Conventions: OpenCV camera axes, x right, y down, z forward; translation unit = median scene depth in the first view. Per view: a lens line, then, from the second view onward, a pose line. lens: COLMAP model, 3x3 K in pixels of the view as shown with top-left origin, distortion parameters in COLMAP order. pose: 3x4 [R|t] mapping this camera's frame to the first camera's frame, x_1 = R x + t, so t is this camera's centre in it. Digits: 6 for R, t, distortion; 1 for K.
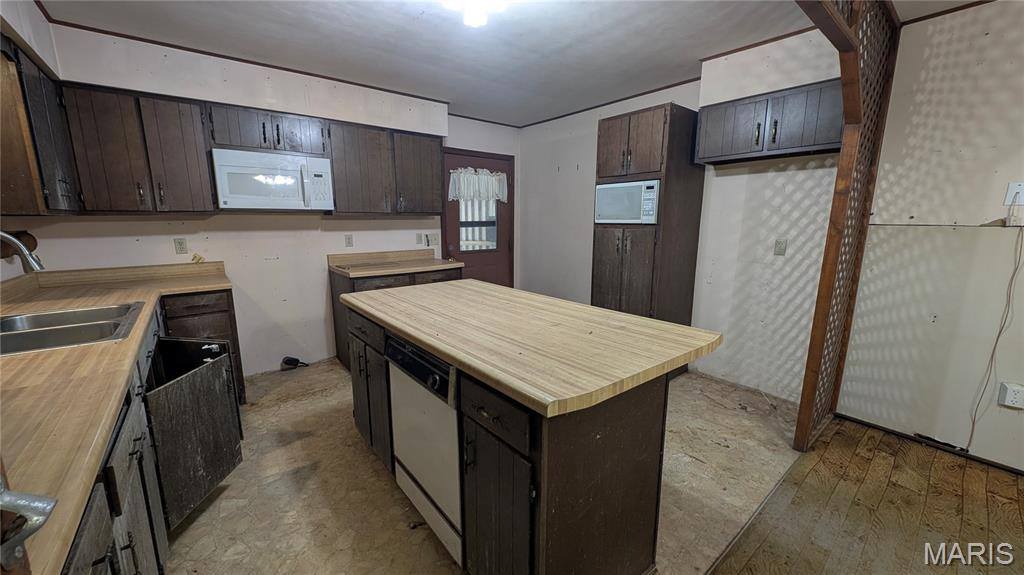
lens RADIAL K [[385.7, 0, 510.6], [0, 385.7, 289.1], [0, 0, 1]] dist [0.001142, -0.000730]
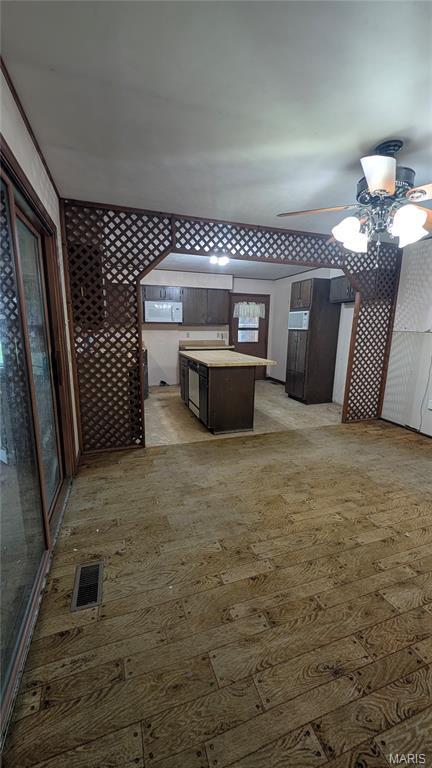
lens RADIAL K [[289.2, 0, 213.2], [0, 289.2, 381.6], [0, 0, 1]] dist [0.001142, -0.000730]
pose [[0.934921, 0.078413, -0.346083, 0.465354], [-0.075181, 0.996910, 0.022777, 0.138529], [0.346800, 0.004724, 0.937927, -0.789210]]
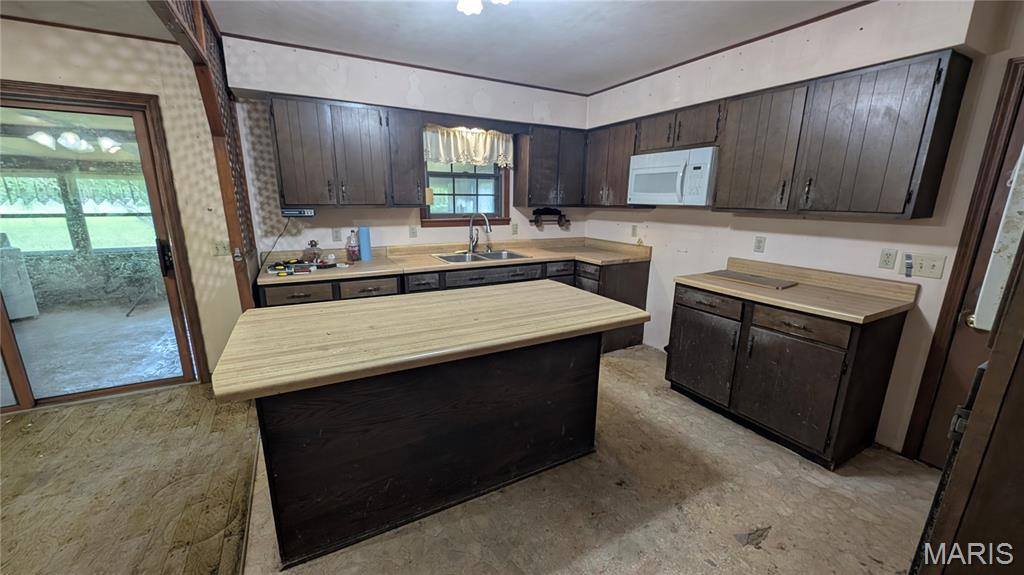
lens RADIAL K [[385.7, 0, 508.2], [0, 385.7, 288.9], [0, 0, 1]] dist [0.001142, -0.000730]
pose [[-0.189929, 0.225818, -0.955475, 0.559794], [-0.186104, 0.947265, 0.260871, -0.189839], [0.963998, 0.227365, -0.137888, 0.810703]]
